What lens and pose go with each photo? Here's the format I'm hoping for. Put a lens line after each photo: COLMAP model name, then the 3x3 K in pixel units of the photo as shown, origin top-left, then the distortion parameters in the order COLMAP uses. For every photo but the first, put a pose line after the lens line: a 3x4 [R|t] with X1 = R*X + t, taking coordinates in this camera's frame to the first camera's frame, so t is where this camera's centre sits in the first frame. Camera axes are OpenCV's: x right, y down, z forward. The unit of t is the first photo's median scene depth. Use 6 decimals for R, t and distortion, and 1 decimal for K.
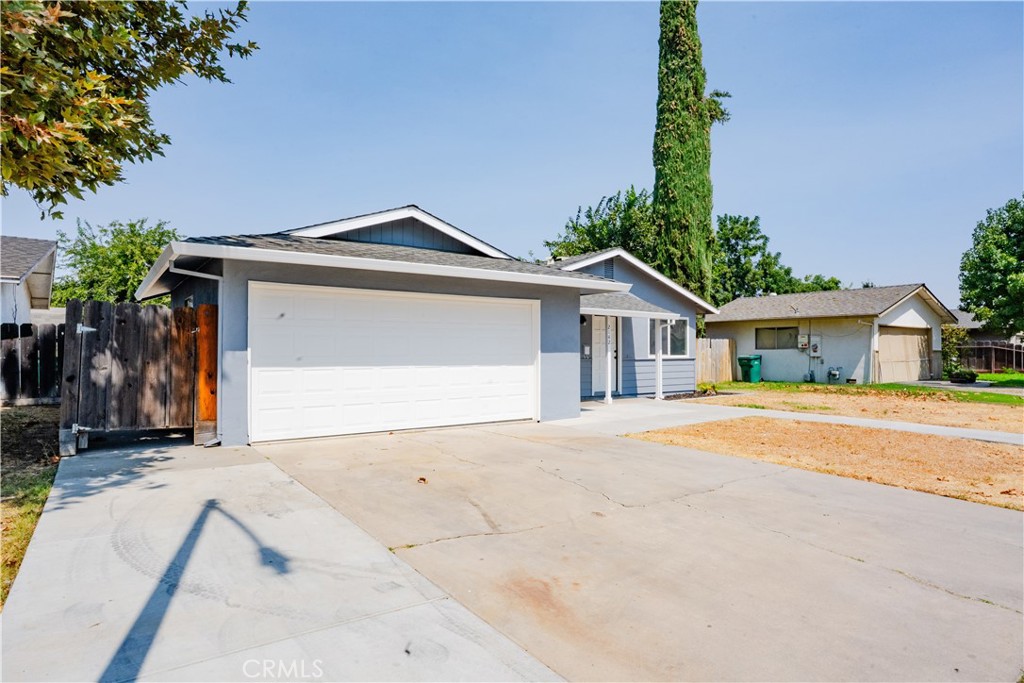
lens RADIAL K [[570.7, 0, 512.8], [0, 570.7, 341.8], [0, 0, 1]] dist [-0.000051, -0.000283]
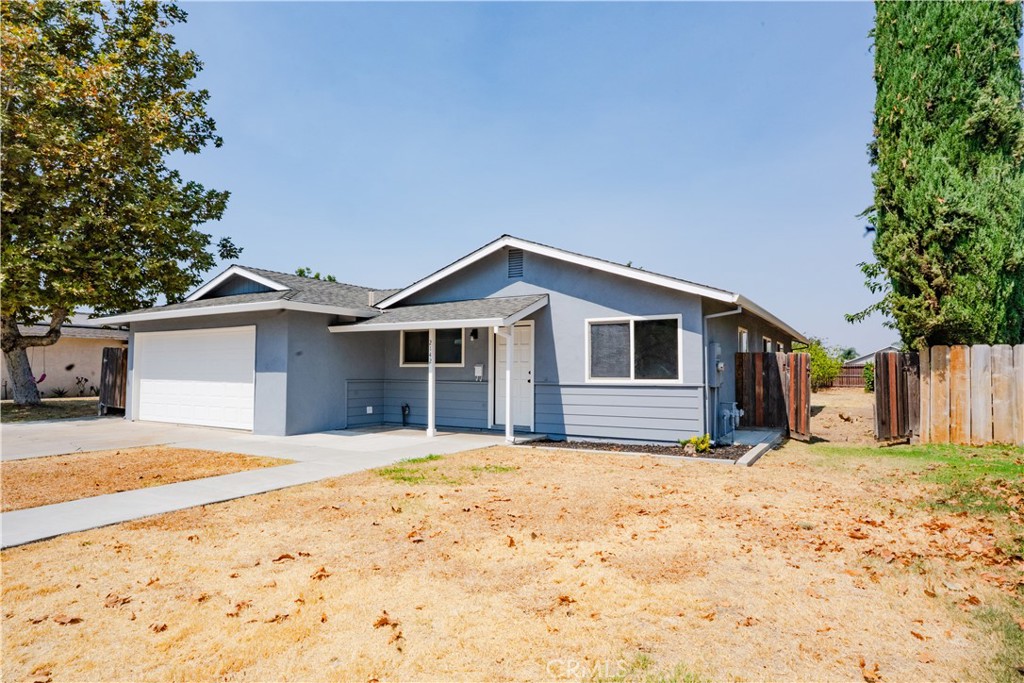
lens RADIAL K [[570.7, 0, 512.5], [0, 570.7, 340.5], [0, 0, 1]] dist [-0.000051, -0.000283]
pose [[0.398491, -0.057253, -0.915383, 1.277763], [0.006430, 0.998200, -0.059634, 0.027927], [0.917150, 0.017878, 0.398142, 1.018616]]
